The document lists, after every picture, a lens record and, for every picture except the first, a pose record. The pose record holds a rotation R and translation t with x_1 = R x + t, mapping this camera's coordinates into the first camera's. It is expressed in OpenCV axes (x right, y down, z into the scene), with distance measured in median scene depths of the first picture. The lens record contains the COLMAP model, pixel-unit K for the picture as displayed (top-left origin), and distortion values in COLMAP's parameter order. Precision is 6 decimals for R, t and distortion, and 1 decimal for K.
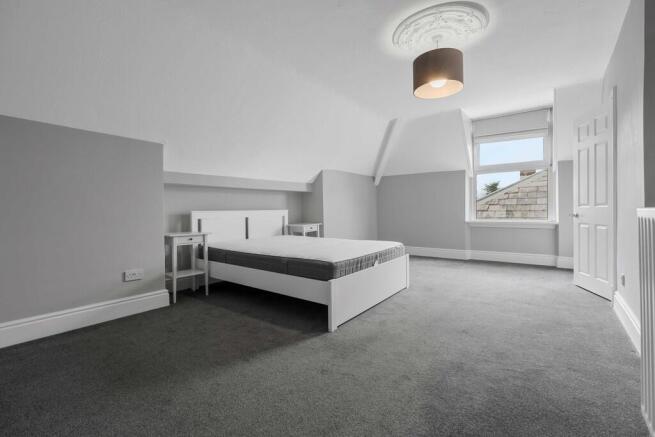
lens RADIAL K [[296.7, 0, 327.0], [0, 296.7, 214.3], [0, 0, 1]] dist [-0.001204, -0.000320]
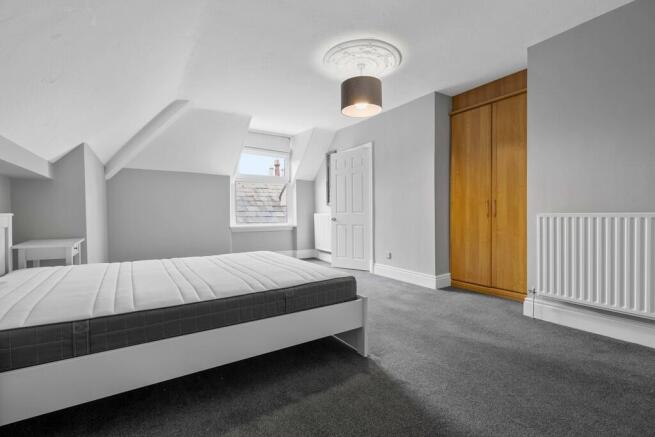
lens RADIAL K [[296.7, 0, 325.5], [0, 296.7, 217.0], [0, 0, 1]] dist [-0.001204, -0.000320]
pose [[0.320201, 0.000123, 0.947350, -0.427774], [0.014762, 0.999878, -0.005119, -0.000354], [-0.947235, 0.015624, 0.320160, 0.428609]]
